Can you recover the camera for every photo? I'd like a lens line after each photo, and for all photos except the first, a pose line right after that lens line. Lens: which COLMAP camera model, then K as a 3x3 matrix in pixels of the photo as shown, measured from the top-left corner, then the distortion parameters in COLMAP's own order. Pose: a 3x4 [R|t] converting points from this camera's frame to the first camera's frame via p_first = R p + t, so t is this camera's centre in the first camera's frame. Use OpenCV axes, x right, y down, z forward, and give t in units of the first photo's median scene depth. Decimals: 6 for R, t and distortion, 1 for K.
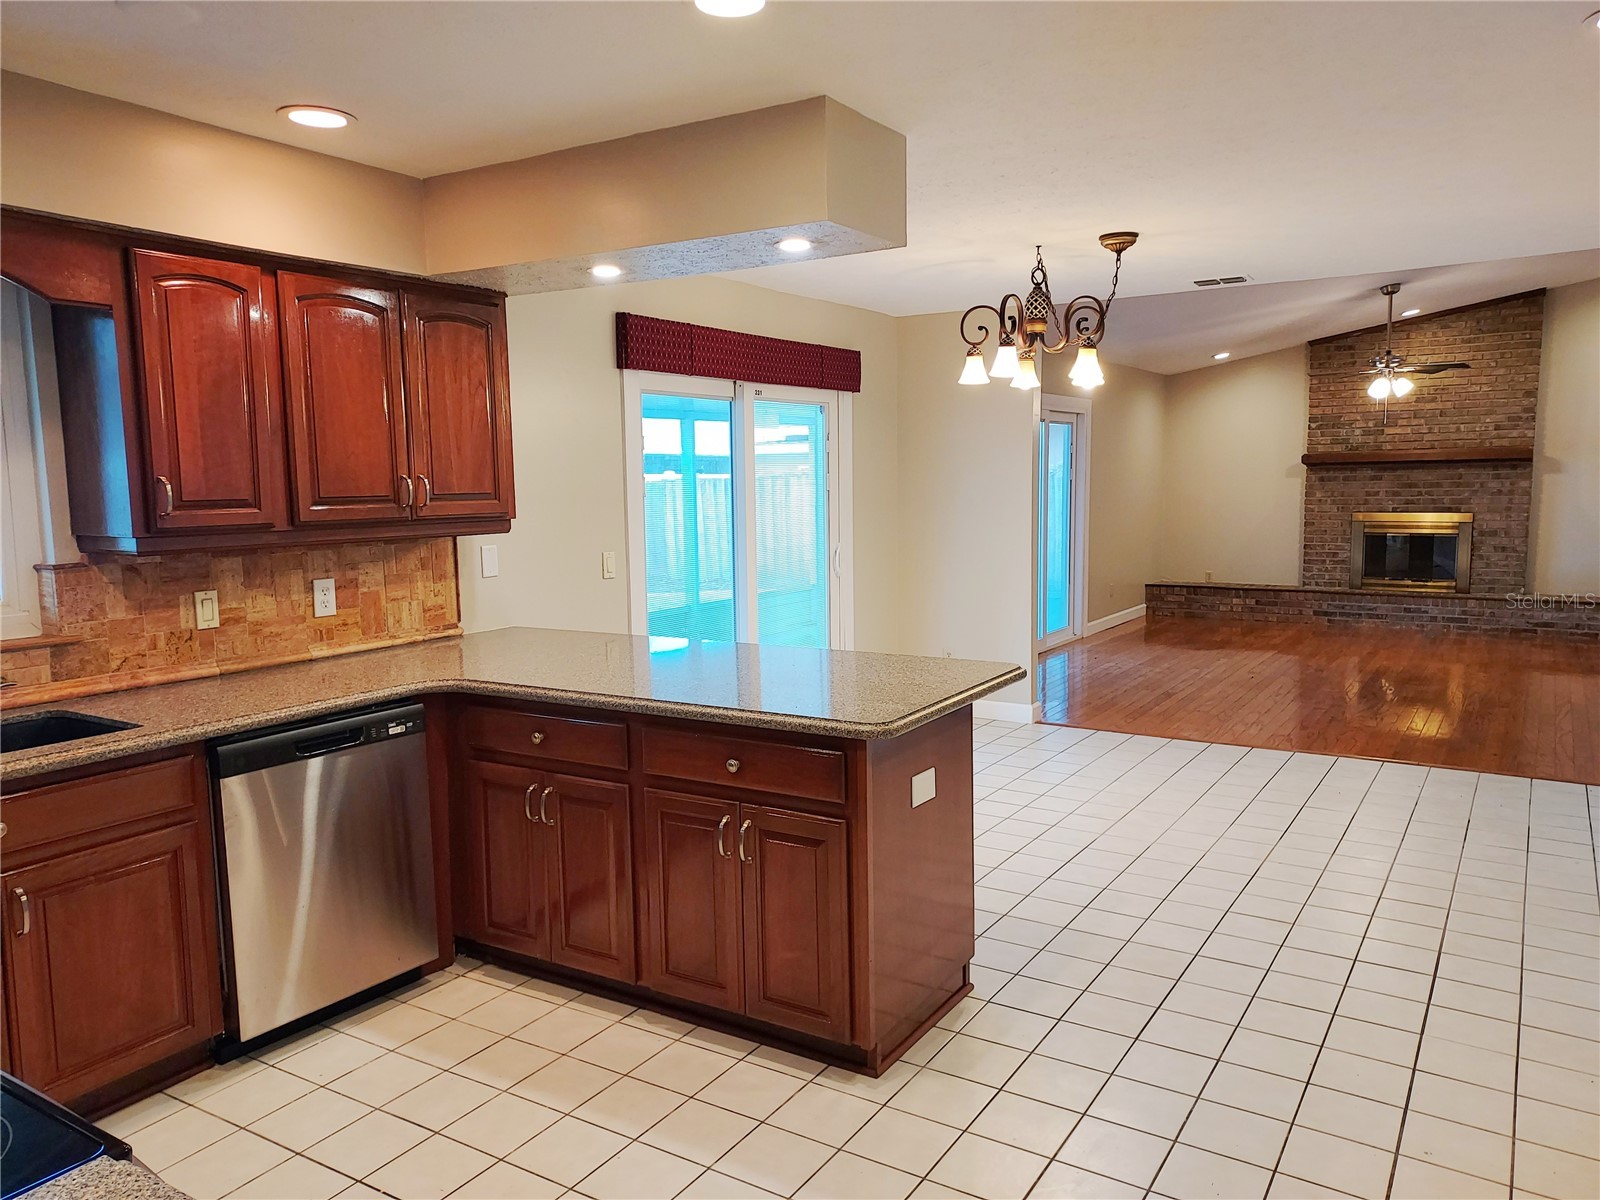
lens RADIAL K [[1156.8, 0, 808.2], [0, 1156.8, 599.7], [0, 0, 1]] dist [0.090022, -0.091996]
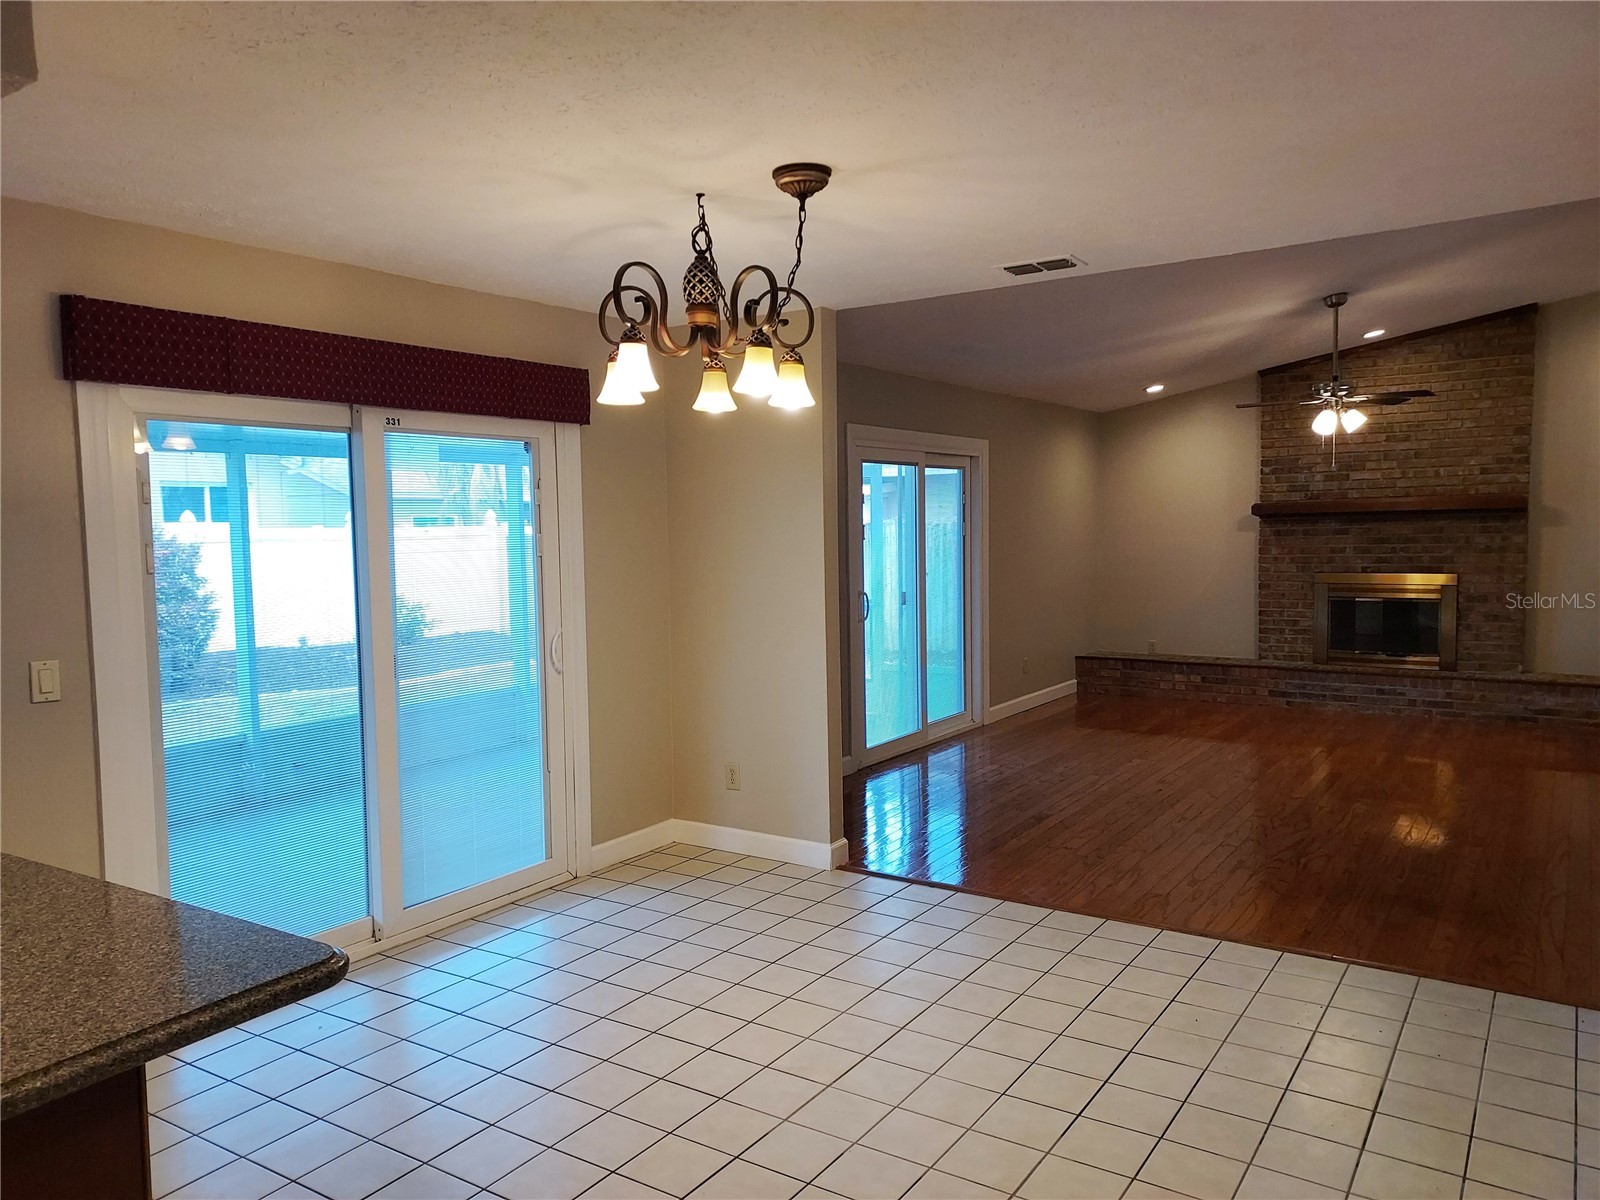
lens RADIAL K [[1163.3, 0, 800.0], [0, 1163.3, 600.0], [0, 0, 1]] dist [0.104395, -0.122513]
pose [[0.999750, -0.002488, -0.022212, 0.121647], [0.001565, 0.999139, -0.041455, -0.021624], [0.022296, 0.041409, 0.998893, 0.159549]]
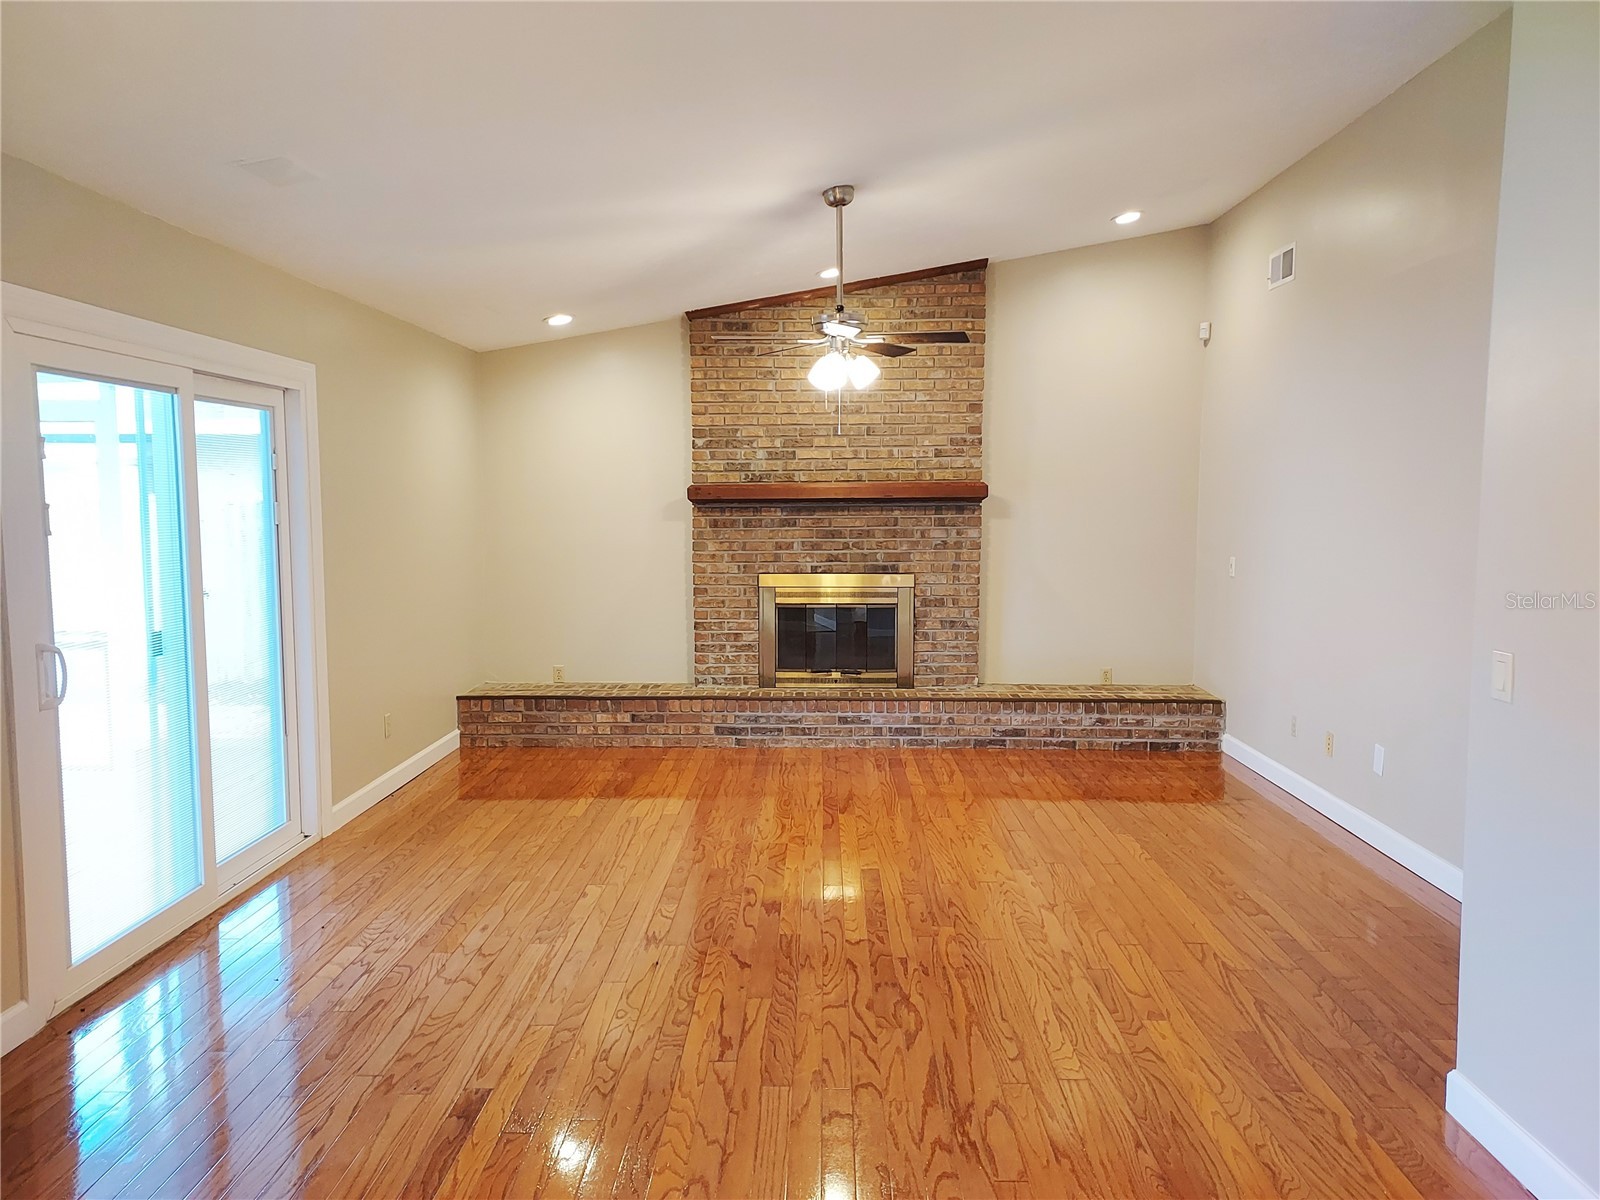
lens RADIAL K [[1156.8, 0, 808.2], [0, 1156.8, 599.7], [0, 0, 1]] dist [0.090022, -0.091996]
pose [[0.854623, -0.033382, 0.518174, 0.153190], [0.046841, 0.998819, -0.012909, -0.052508], [-0.517131, 0.035304, 0.855178, 0.445659]]
